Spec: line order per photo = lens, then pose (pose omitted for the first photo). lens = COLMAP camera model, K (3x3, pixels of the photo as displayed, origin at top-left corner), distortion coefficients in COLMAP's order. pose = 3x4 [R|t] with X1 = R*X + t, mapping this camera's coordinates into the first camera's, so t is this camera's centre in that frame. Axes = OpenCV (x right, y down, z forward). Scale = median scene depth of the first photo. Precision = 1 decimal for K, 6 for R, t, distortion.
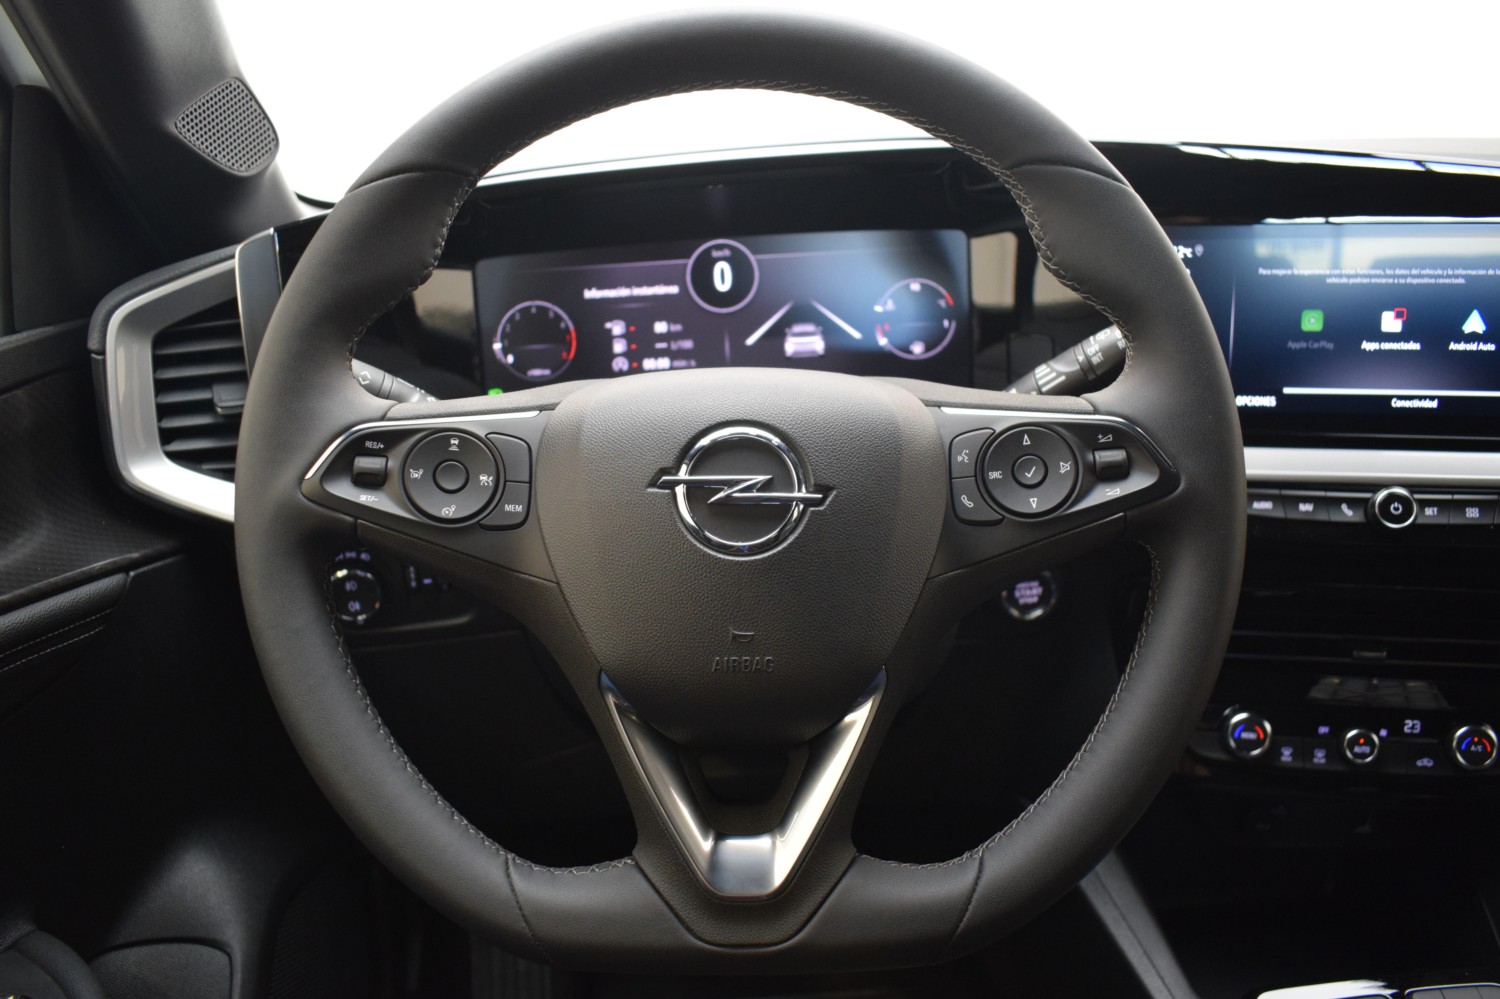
lens RADIAL K [[1269.0, 0, 757.3], [0, 1269.0, 551.7], [0, 0, 1]] dist [-0.106049, 0.035761]
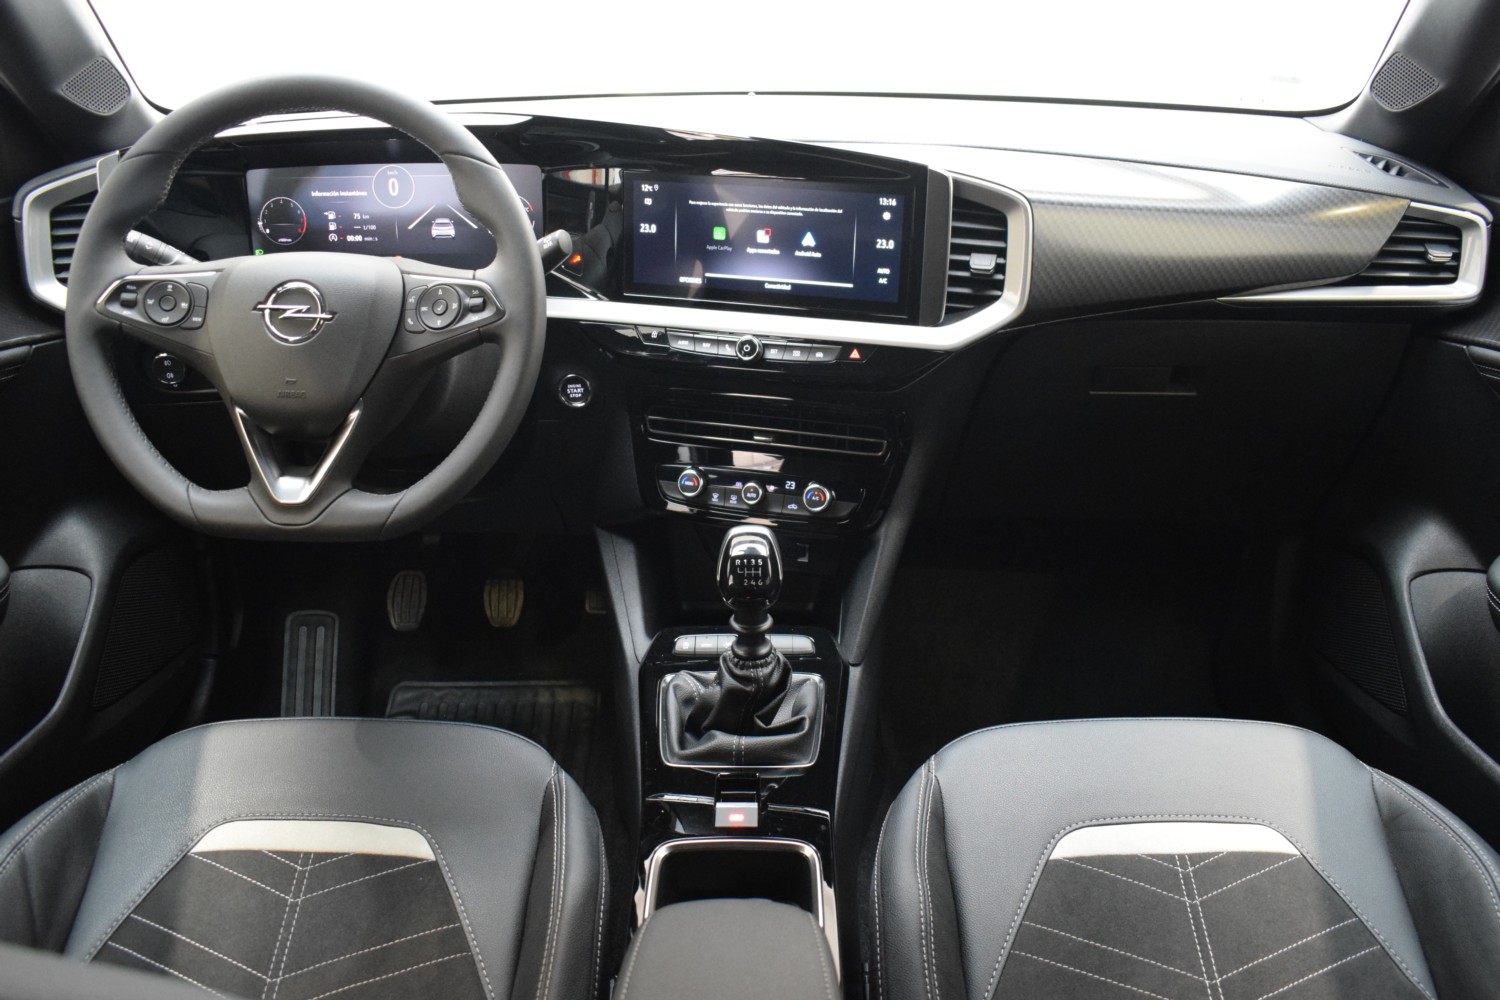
lens RADIAL K [[1269.0, 0, 747.1], [0, 1269.0, 507.2], [0, 0, 1]] dist [-0.106049, 0.035761]
pose [[0.998077, 0.061338, -0.008912, 0.522204], [-0.060239, 0.993786, 0.093595, 0.018370], [0.014598, -0.092878, 0.995570, -0.723527]]
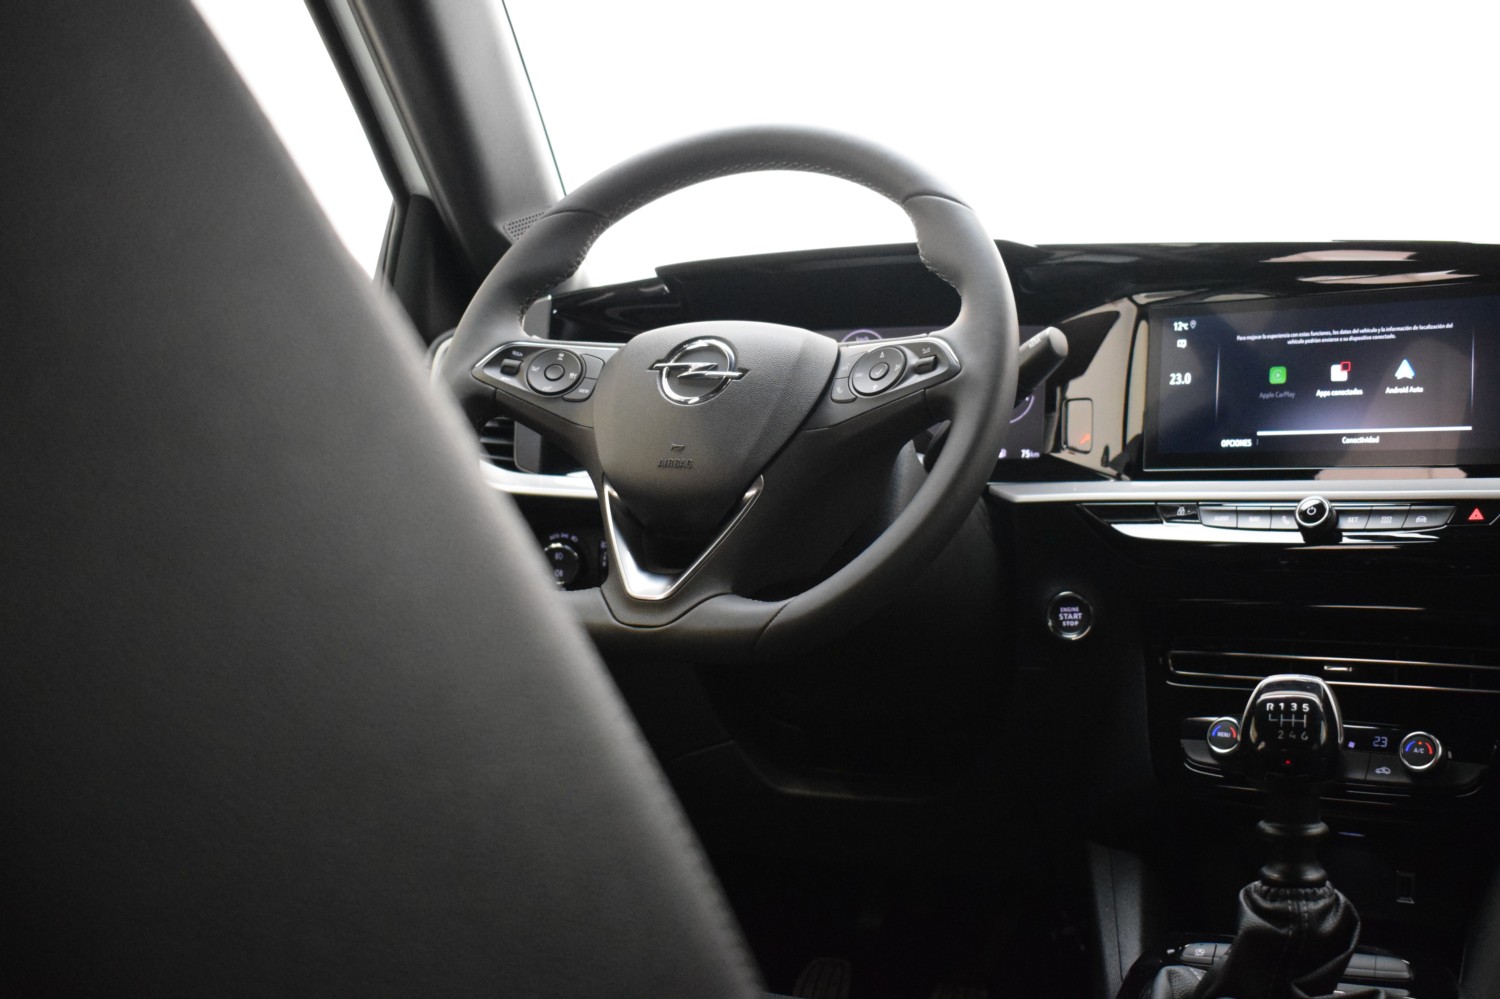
lens RADIAL K [[1641.8, 0, 789.2], [0, 1641.8, 487.9], [0, 0, 1]] dist [-0.077341, 0.000000]
pose [[0.920253, 0.053000, -0.387719, 0.631034], [-0.182033, 0.935042, -0.304238, 0.486813], [0.346409, 0.350554, 0.870122, -0.509819]]
